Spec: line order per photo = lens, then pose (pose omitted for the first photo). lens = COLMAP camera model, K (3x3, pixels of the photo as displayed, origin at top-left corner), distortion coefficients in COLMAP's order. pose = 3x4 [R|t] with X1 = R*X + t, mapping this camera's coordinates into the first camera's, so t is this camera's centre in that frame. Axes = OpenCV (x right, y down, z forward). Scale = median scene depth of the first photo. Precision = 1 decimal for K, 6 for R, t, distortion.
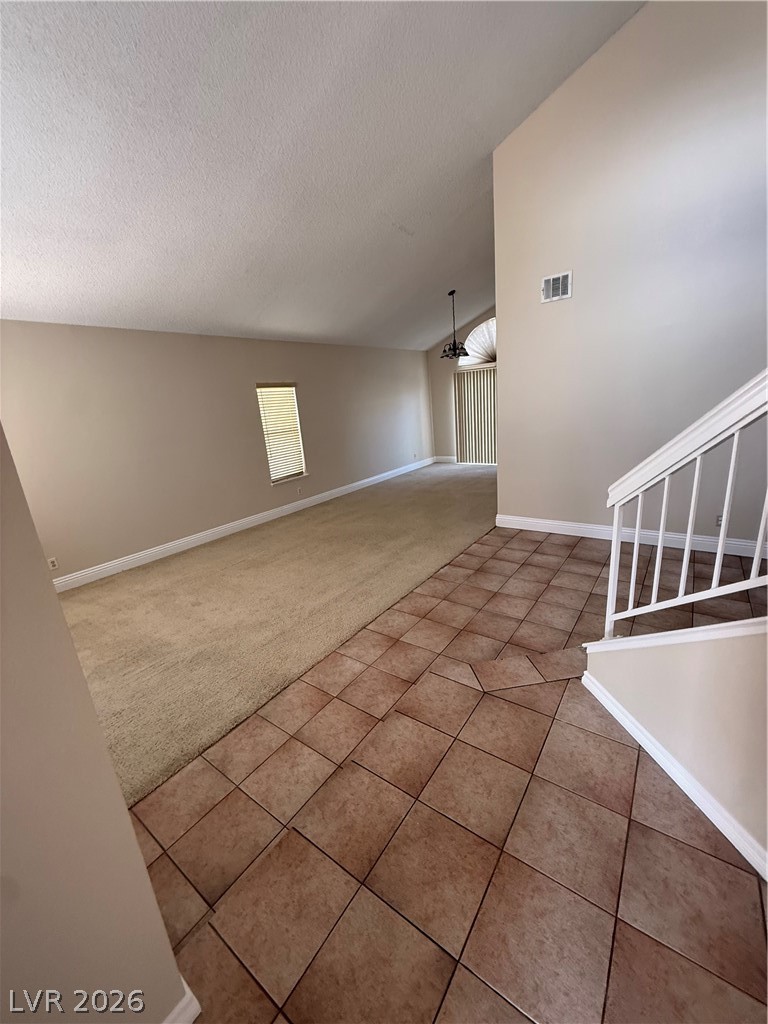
lens RADIAL K [[408.4, 0, 385.4], [0, 408.4, 511.4], [0, 0, 1]] dist [0.002381, 0.000101]
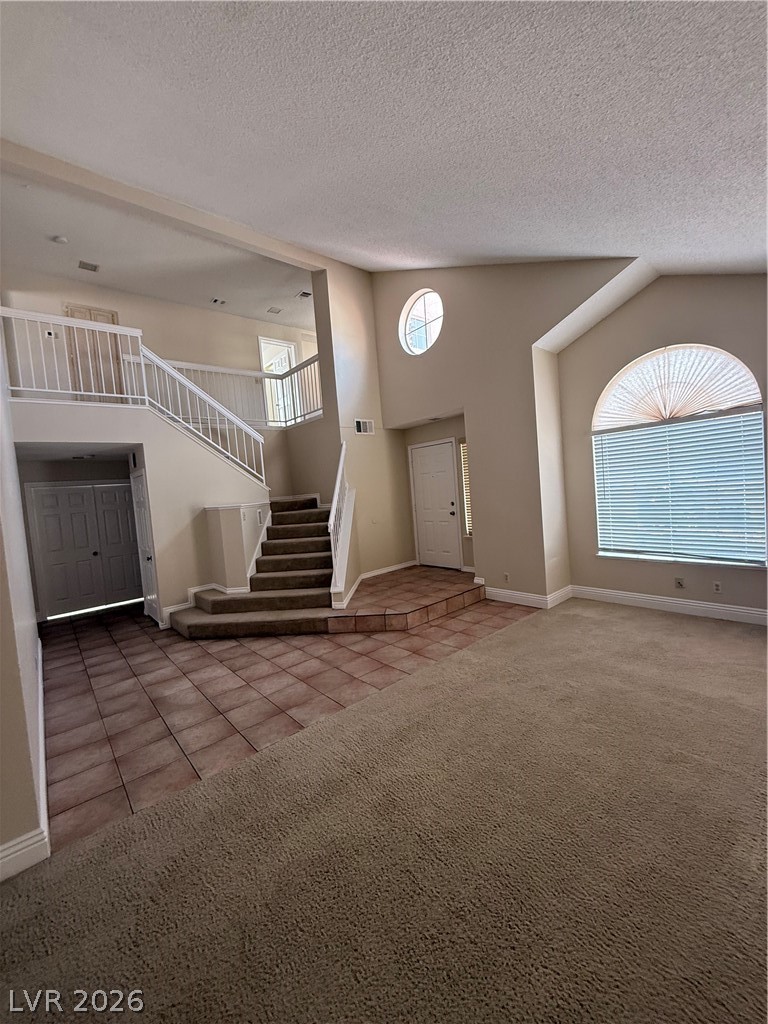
lens RADIAL K [[408.4, 0, 381.1], [0, 408.4, 511.9], [0, 0, 1]] dist [0.002381, 0.000101]
pose [[-0.959554, 0.144743, 0.241467, -0.159083], [0.214354, 0.931668, 0.293339, -0.327022], [-0.182509, 0.333234, -0.925011, 1.314276]]
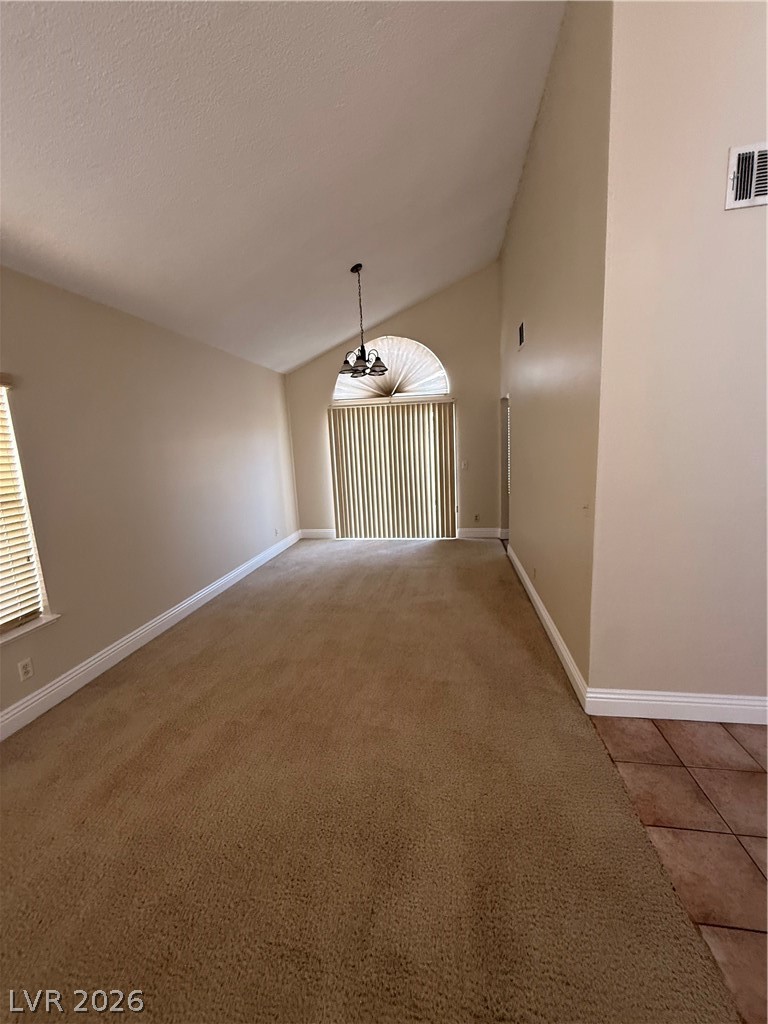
lens RADIAL K [[408.4, 0, 383.1], [0, 408.4, 511.2], [0, 0, 1]] dist [0.002381, 0.000101]
pose [[0.891699, -0.032672, 0.451449, -0.124893], [0.093353, 0.989223, -0.112799, -0.165676], [-0.442898, 0.142727, 0.885138, 0.744584]]
